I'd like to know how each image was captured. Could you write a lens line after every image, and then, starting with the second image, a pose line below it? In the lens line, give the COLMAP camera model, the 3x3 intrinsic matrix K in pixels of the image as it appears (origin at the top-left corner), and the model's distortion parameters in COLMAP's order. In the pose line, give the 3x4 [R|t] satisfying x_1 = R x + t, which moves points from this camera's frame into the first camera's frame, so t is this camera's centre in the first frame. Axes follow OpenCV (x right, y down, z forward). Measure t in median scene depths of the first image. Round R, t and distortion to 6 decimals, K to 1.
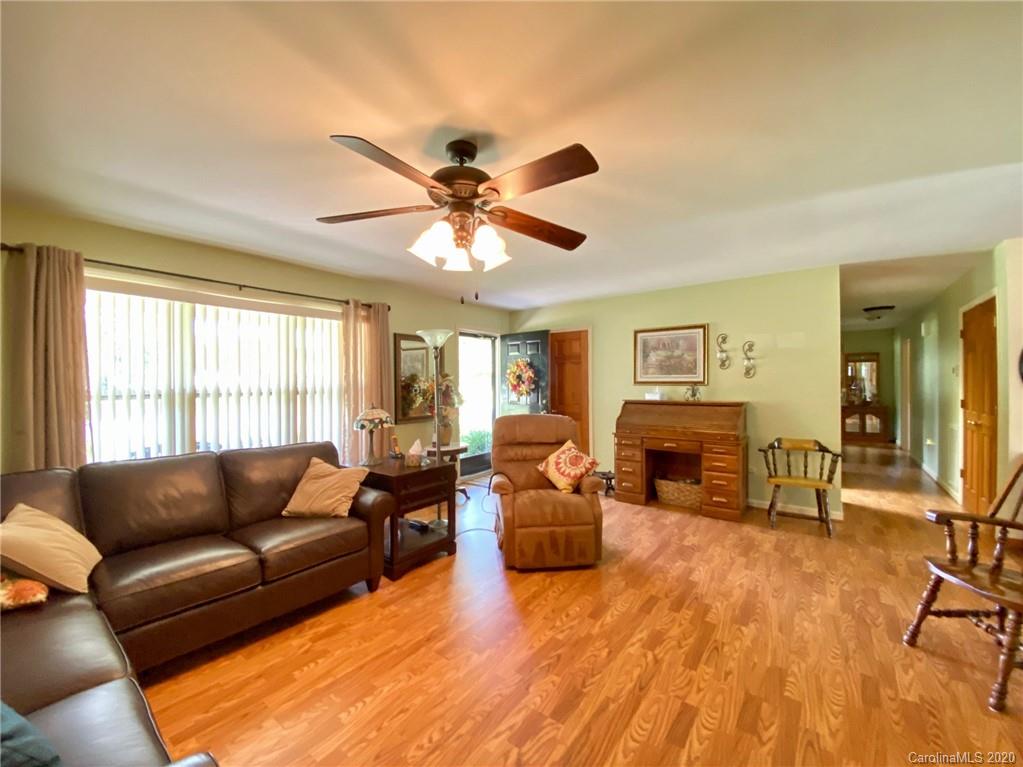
lens RADIAL K [[414.9, 0, 507.6], [0, 414.9, 383.7], [0, 0, 1]] dist [0.026167, -0.025796]
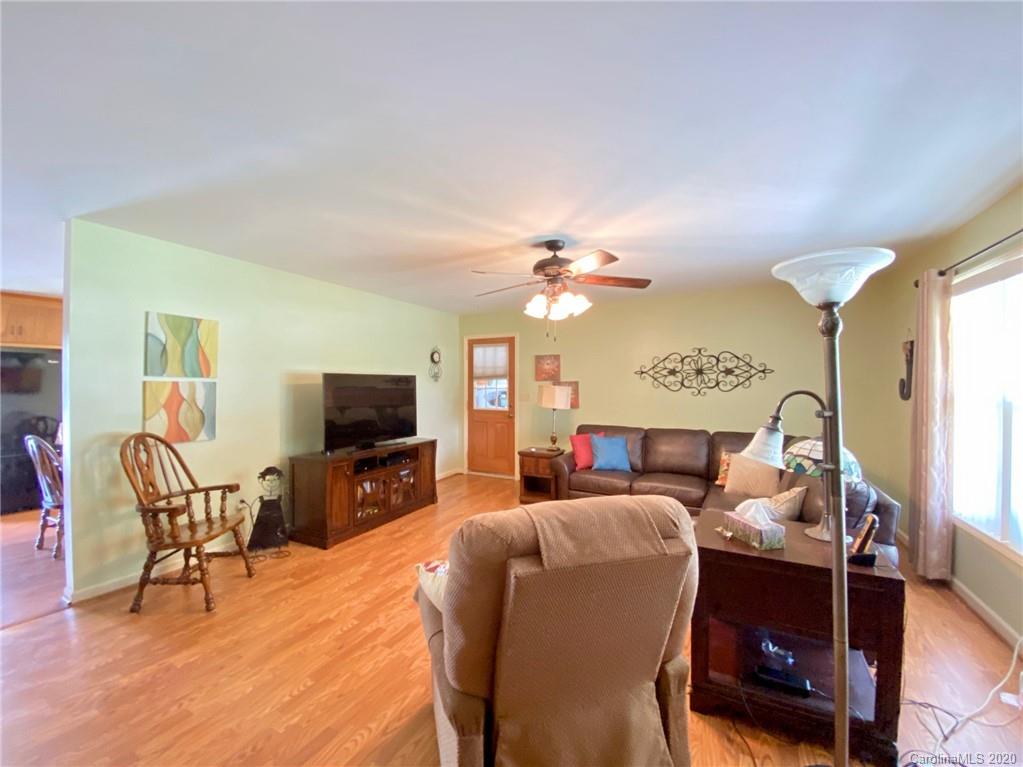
lens RADIAL K [[414.9, 0, 507.6], [0, 414.9, 383.7], [0, 0, 1]] dist [0.026167, -0.025796]
pose [[-0.984979, 0.004146, -0.172625, 0.340019], [0.003686, 0.999989, 0.002981, -0.044007], [0.172635, 0.002300, -0.984983, 2.517264]]
